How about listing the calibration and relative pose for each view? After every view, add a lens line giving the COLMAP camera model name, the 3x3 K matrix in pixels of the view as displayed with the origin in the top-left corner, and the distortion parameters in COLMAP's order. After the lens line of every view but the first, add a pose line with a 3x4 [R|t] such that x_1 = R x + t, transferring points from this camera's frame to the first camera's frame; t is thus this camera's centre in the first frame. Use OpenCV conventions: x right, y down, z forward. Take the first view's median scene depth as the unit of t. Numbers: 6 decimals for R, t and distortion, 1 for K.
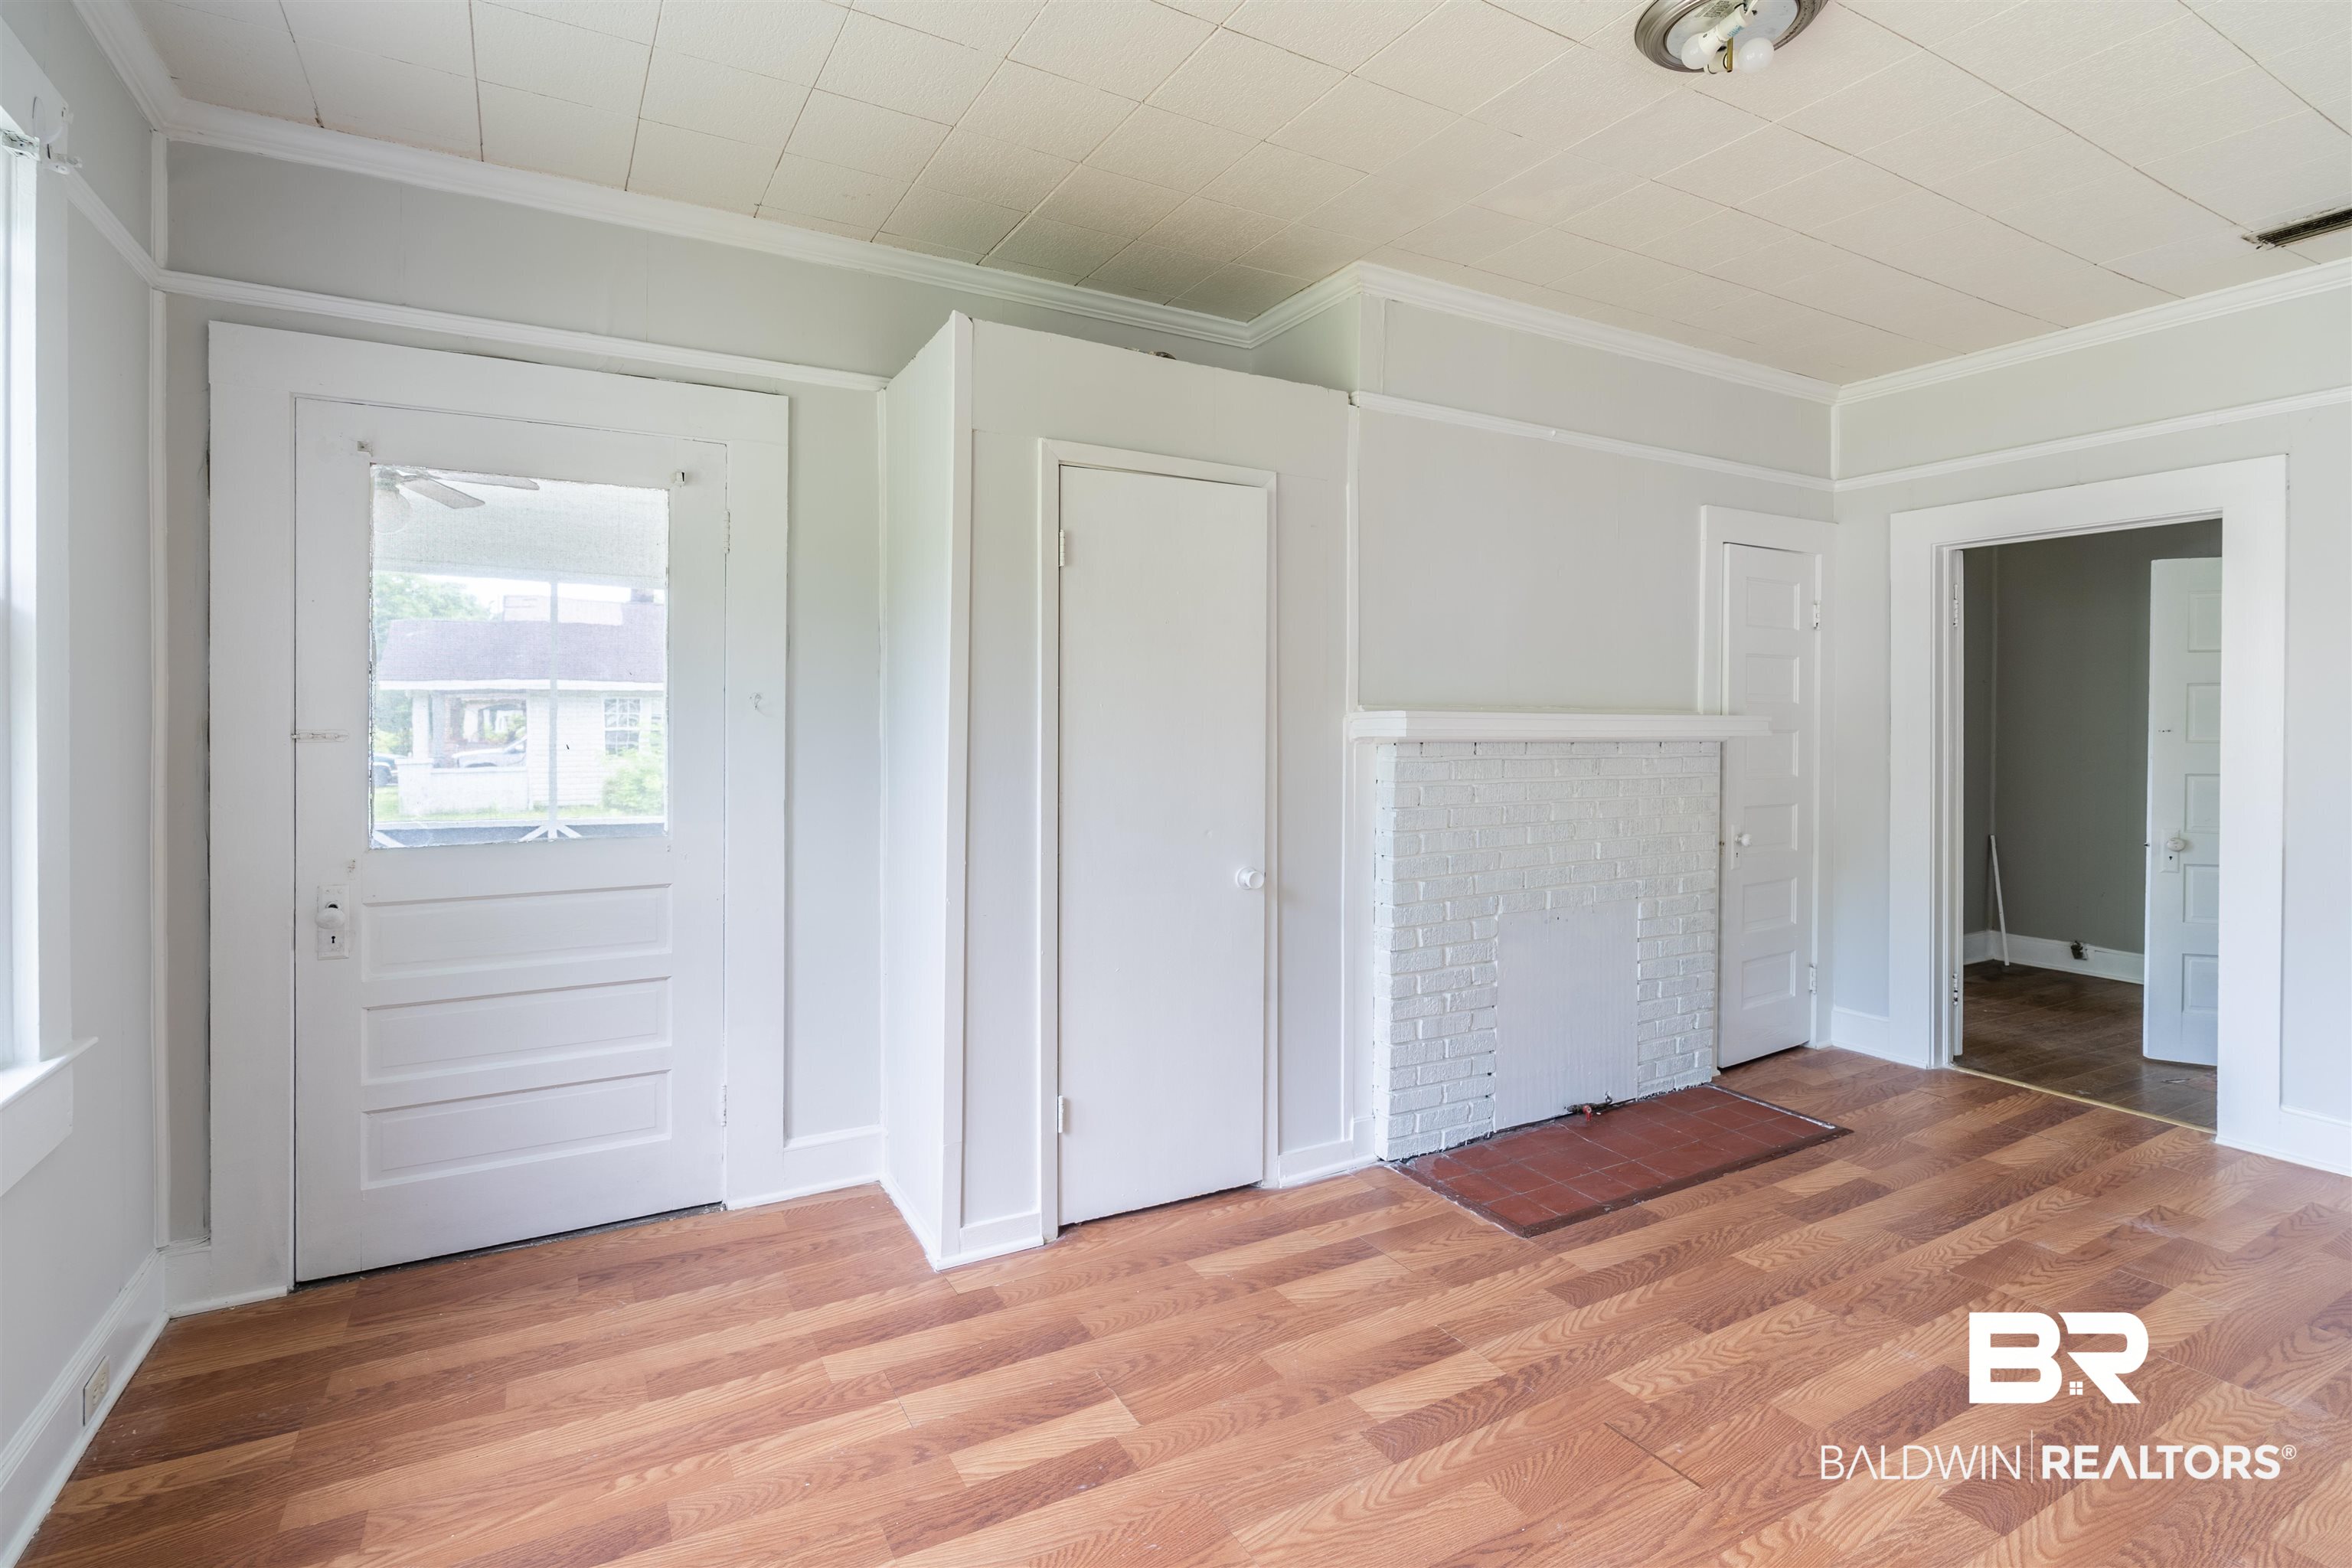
lens RADIAL K [[1120.4, 0, 1180.5], [0, 1120.4, 730.4], [0, 0, 1]] dist [-0.005829, 0.001162]
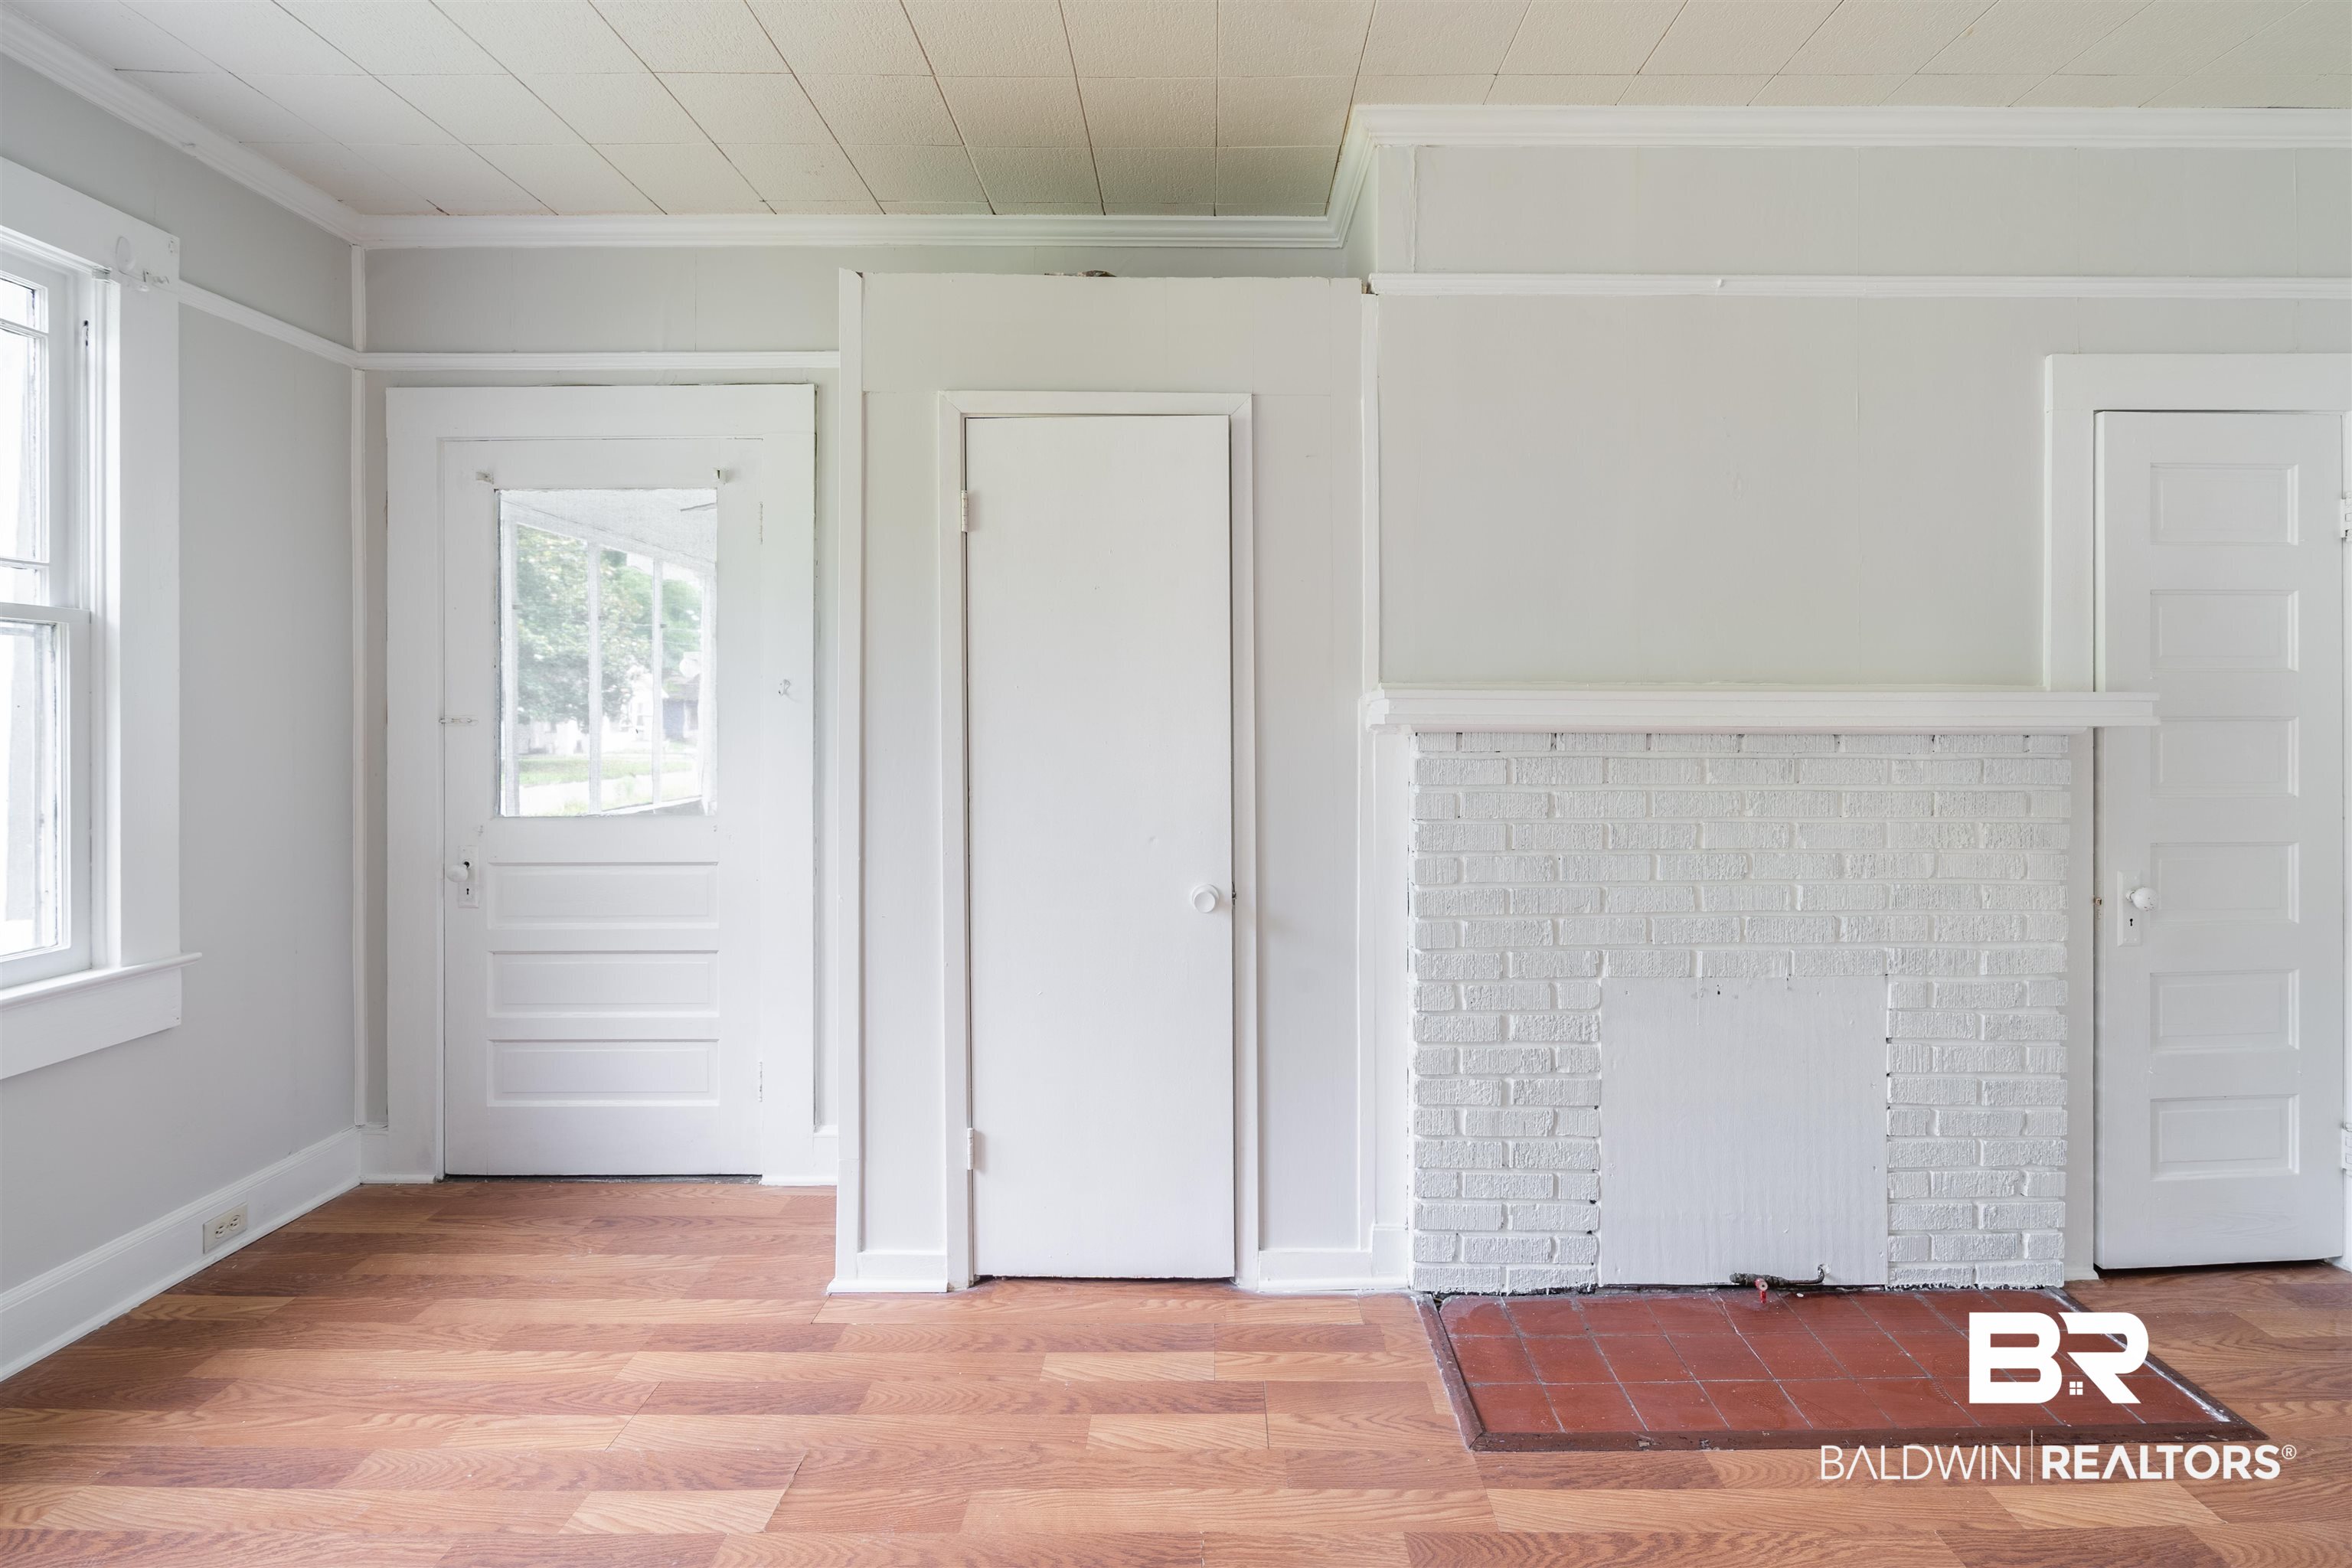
lens RADIAL K [[1167.6, 0, 1176.7], [0, 1167.6, 704.9], [0, 0, 1]] dist [-0.004972, 0.000306]
pose [[0.872929, -0.004609, -0.487826, 0.468503], [-0.000667, 0.999943, -0.010639, 0.001144], [0.487847, 0.009613, 0.872876, 0.259228]]
